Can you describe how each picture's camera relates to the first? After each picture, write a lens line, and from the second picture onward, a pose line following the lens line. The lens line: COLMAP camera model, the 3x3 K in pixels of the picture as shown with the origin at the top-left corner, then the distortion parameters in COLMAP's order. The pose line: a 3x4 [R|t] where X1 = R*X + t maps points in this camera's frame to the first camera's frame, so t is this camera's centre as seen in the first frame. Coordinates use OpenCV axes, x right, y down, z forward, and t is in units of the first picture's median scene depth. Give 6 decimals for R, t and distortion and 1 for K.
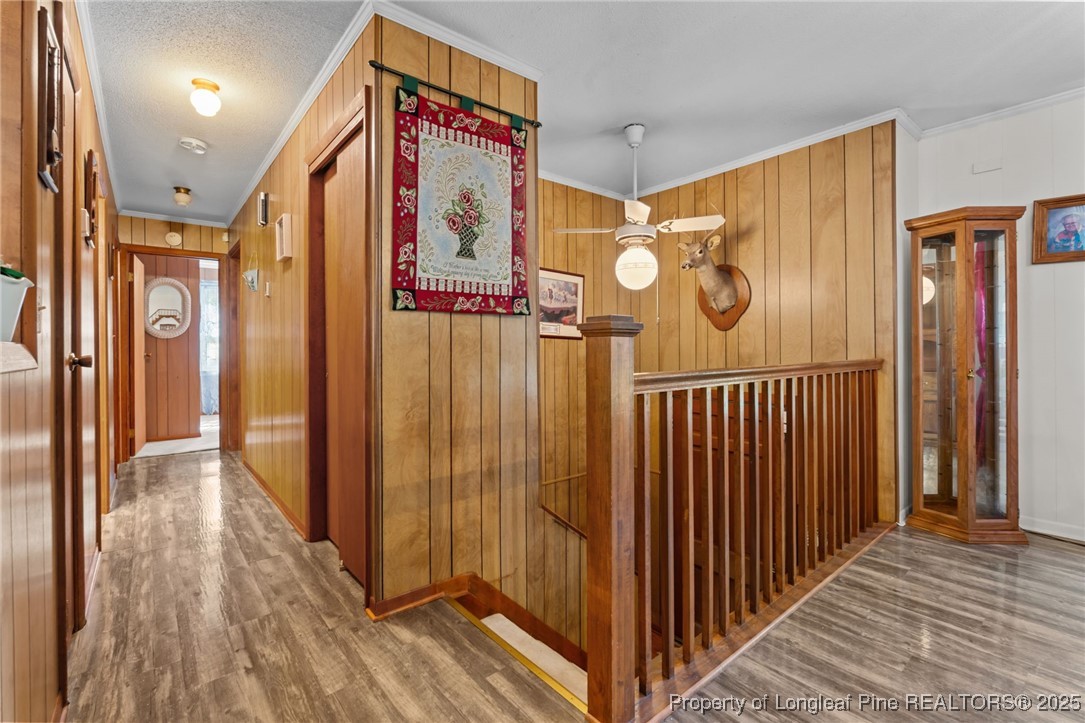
lens RADIAL K [[477.5, 0, 542.6], [0, 477.5, 352.5], [0, 0, 1]] dist [-0.008041, 0.000888]
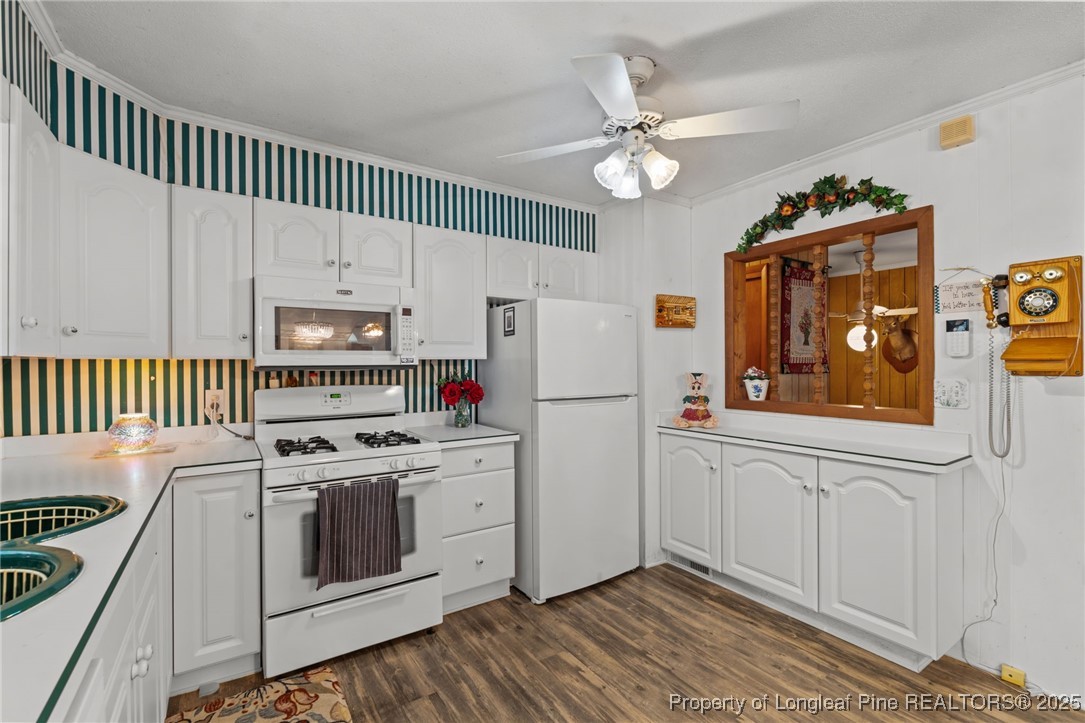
lens RADIAL K [[477.5, 0, 542.6], [0, 477.5, 365.7], [0, 0, 1]] dist [-0.008041, 0.000888]
pose [[0.994837, 0.005067, -0.101363, -1.029476], [-0.005122, 0.999987, -0.000278, -0.107879], [0.101360, 0.000796, 0.994849, -1.037284]]
